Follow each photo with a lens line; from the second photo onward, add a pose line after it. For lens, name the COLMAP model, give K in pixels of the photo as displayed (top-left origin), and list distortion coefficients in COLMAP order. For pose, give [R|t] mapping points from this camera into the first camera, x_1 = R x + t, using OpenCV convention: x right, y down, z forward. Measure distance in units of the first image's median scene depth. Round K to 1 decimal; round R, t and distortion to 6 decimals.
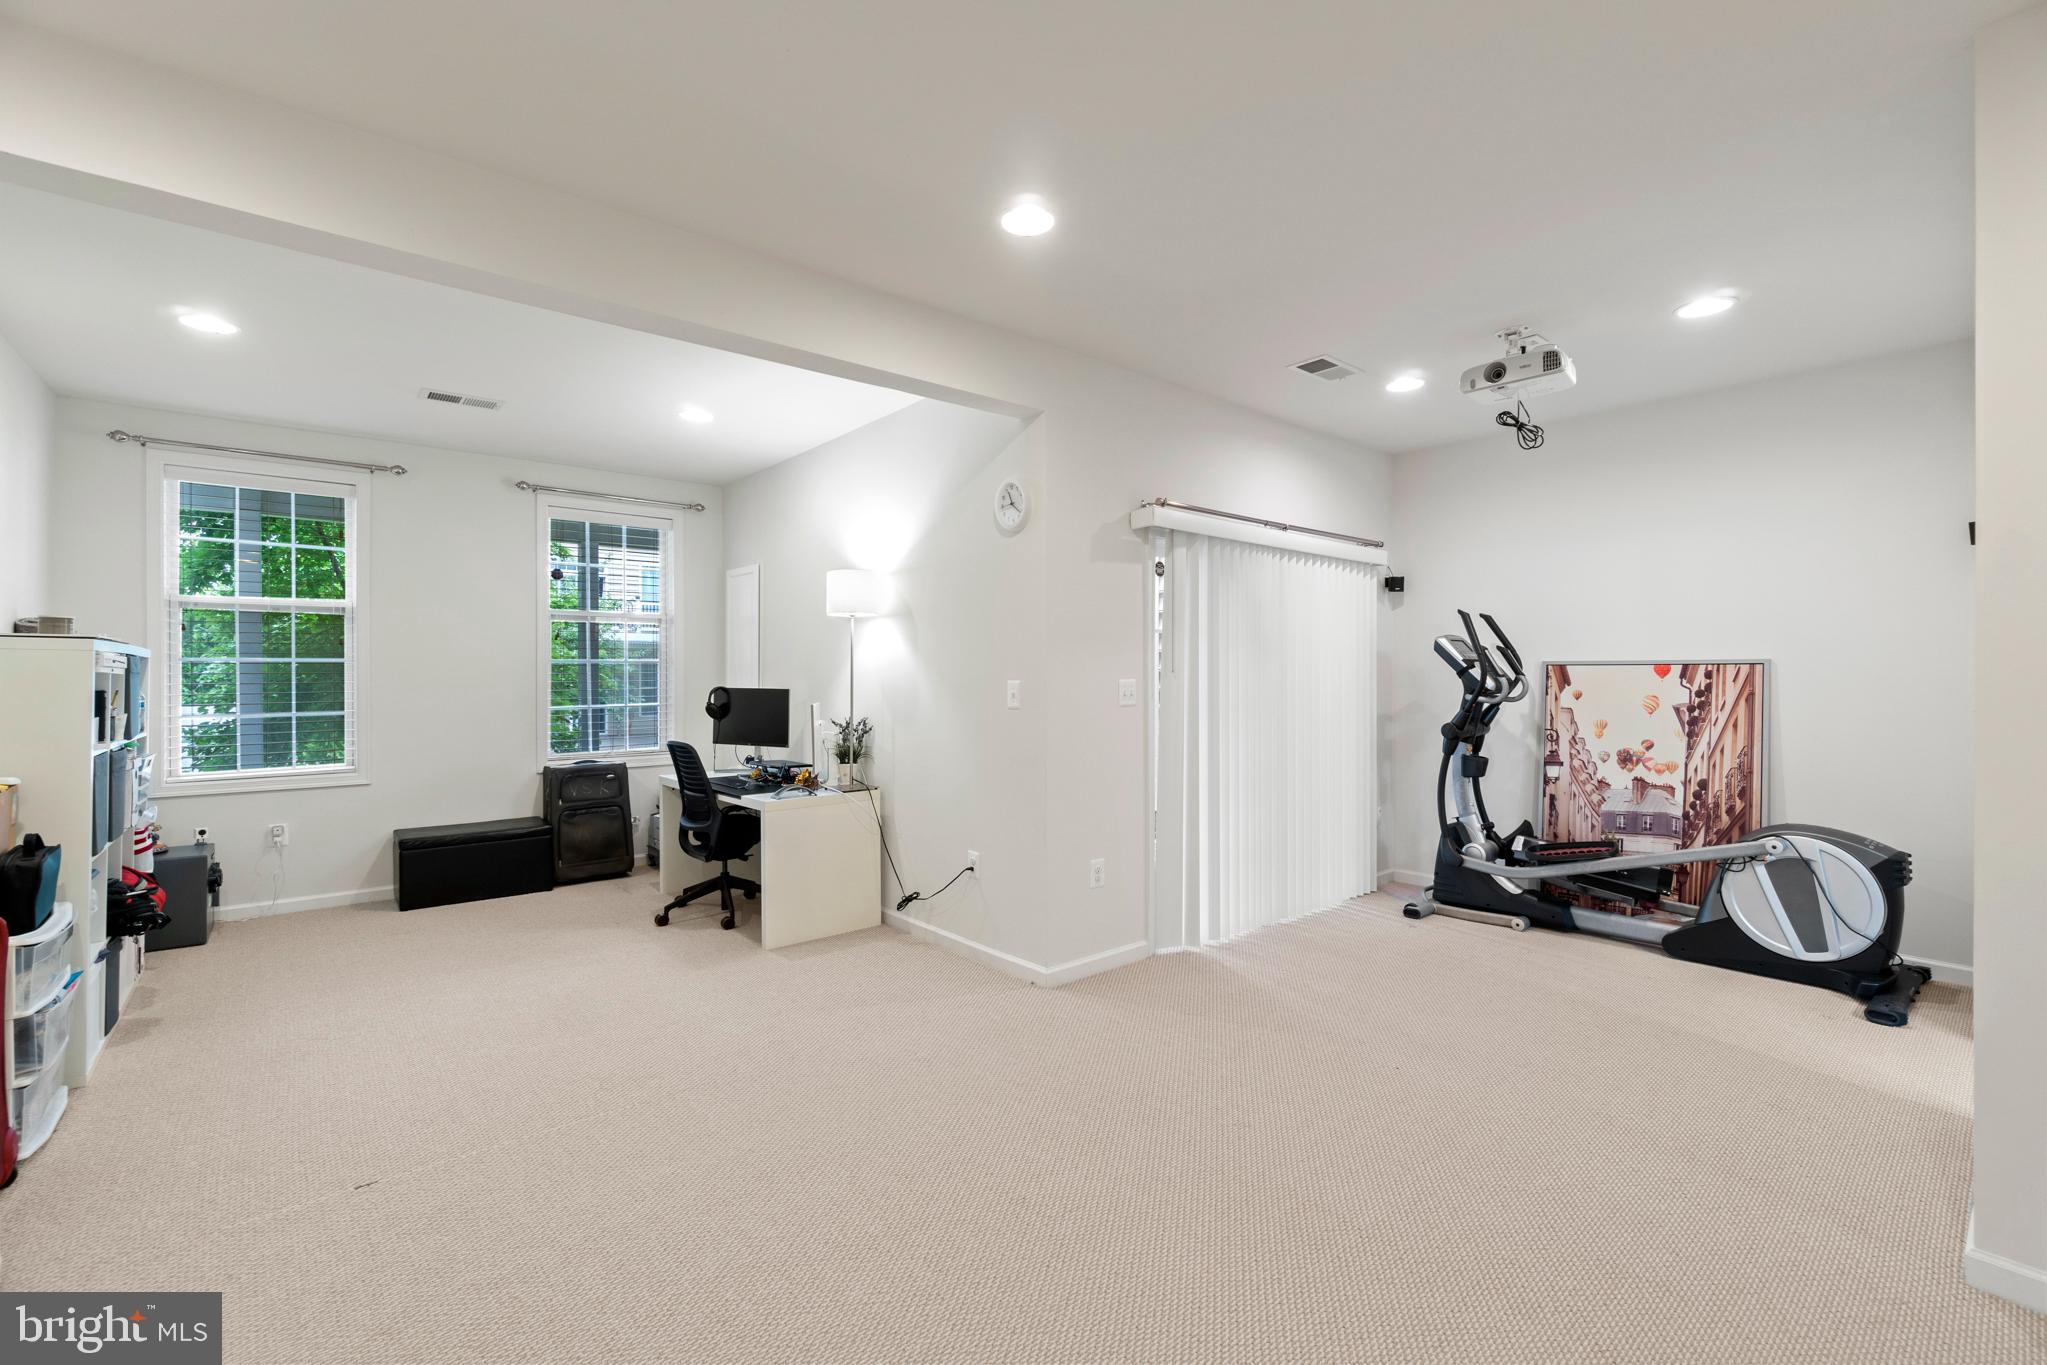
lens RADIAL K [[879.8, 0, 1023.5], [0, 879.8, 682.5], [0, 0, 1]] dist [-0.003076, -0.000035]
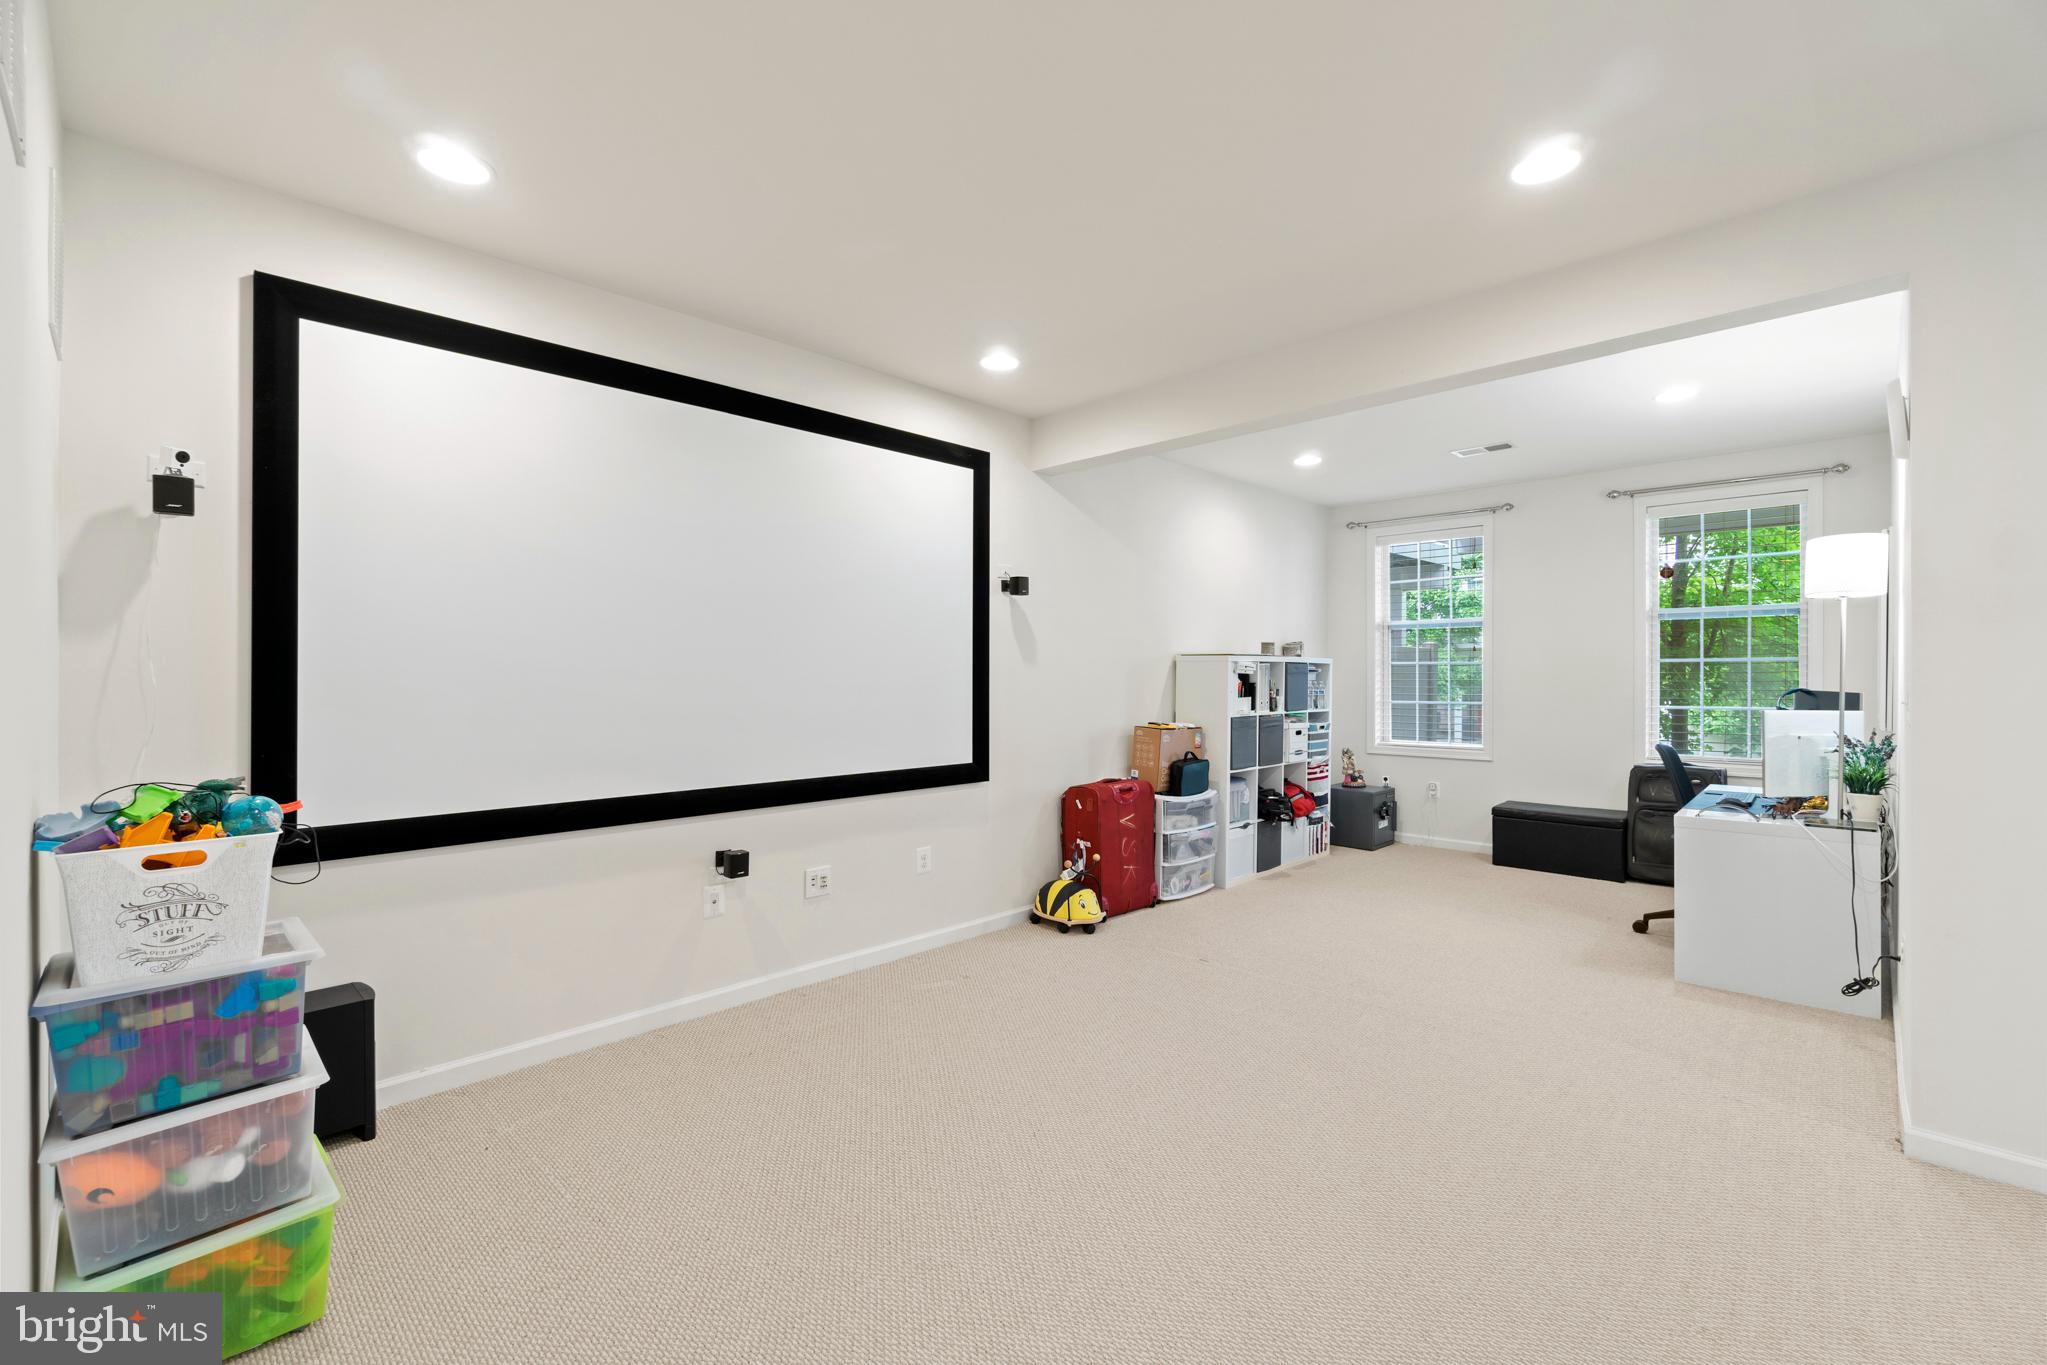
lens RADIAL K [[879.8, 0, 1023.5], [0, 879.8, 682.5], [0, 0, 1]] dist [-0.003076, -0.000035]
pose [[0.094239, 0.006707, -0.995527, 0.469877], [-0.011984, 0.999912, 0.005602, 0.004311], [0.995477, 0.011403, 0.094311, 0.225984]]
